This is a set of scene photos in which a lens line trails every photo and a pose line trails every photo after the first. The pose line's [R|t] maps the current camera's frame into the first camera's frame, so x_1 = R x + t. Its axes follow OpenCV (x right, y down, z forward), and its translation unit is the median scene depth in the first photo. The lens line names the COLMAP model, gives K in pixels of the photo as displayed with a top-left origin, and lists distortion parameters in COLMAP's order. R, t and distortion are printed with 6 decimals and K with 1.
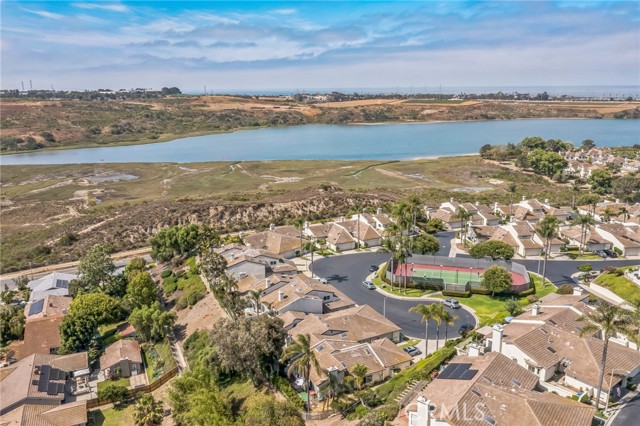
lens RADIAL K [[518.1, 0, 320.0], [0, 518.1, 213.0], [0, 0, 1]] dist [-0.005021, 0.004285]
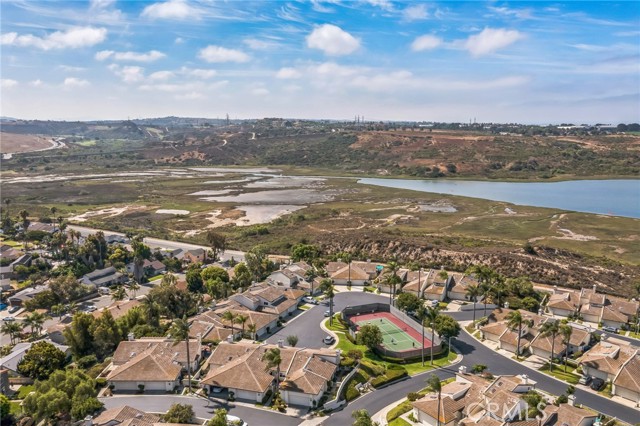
lens RADIAL K [[518.1, 0, 320.0], [0, 518.1, 213.0], [0, 0, 1]] dist [-0.005021, 0.004285]
pose [[0.597240, 0.151090, -0.787703, 0.607211], [-0.192382, 0.980413, 0.042189, -0.089820], [0.778648, 0.126343, 0.614609, 0.096406]]
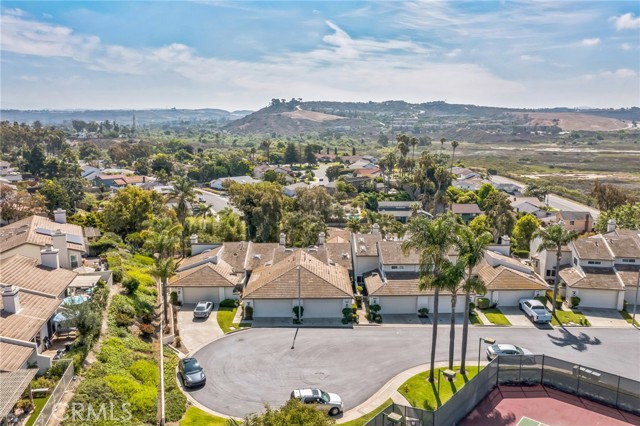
lens RADIAL K [[518.1, 0, 320.0], [0, 518.1, 213.0], [0, 0, 1]] dist [-0.005021, 0.004285]
pose [[-0.423985, 0.171508, -0.889282, 0.278321], [-0.211740, 0.935922, 0.281455, -0.023730], [0.880570, 0.307629, -0.360502, 0.569617]]
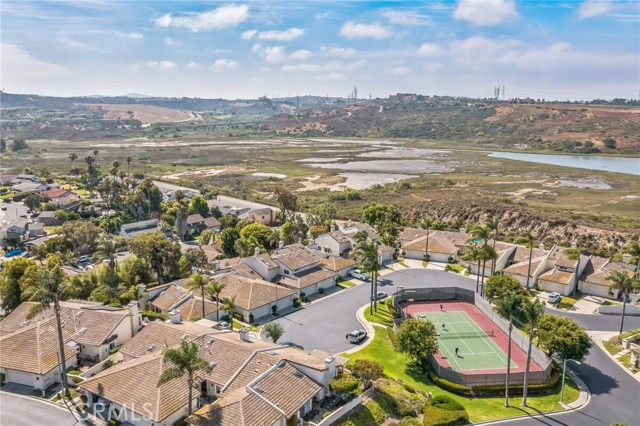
lens RADIAL K [[518.1, 0, 320.0], [0, 518.1, 213.0], [0, 0, 1]] dist [-0.005021, 0.004285]
pose [[0.364726, 0.203409, -0.908625, 0.461809], [-0.225157, 0.966153, 0.125908, -0.045098], [0.903482, 0.158662, 0.398180, 0.323555]]
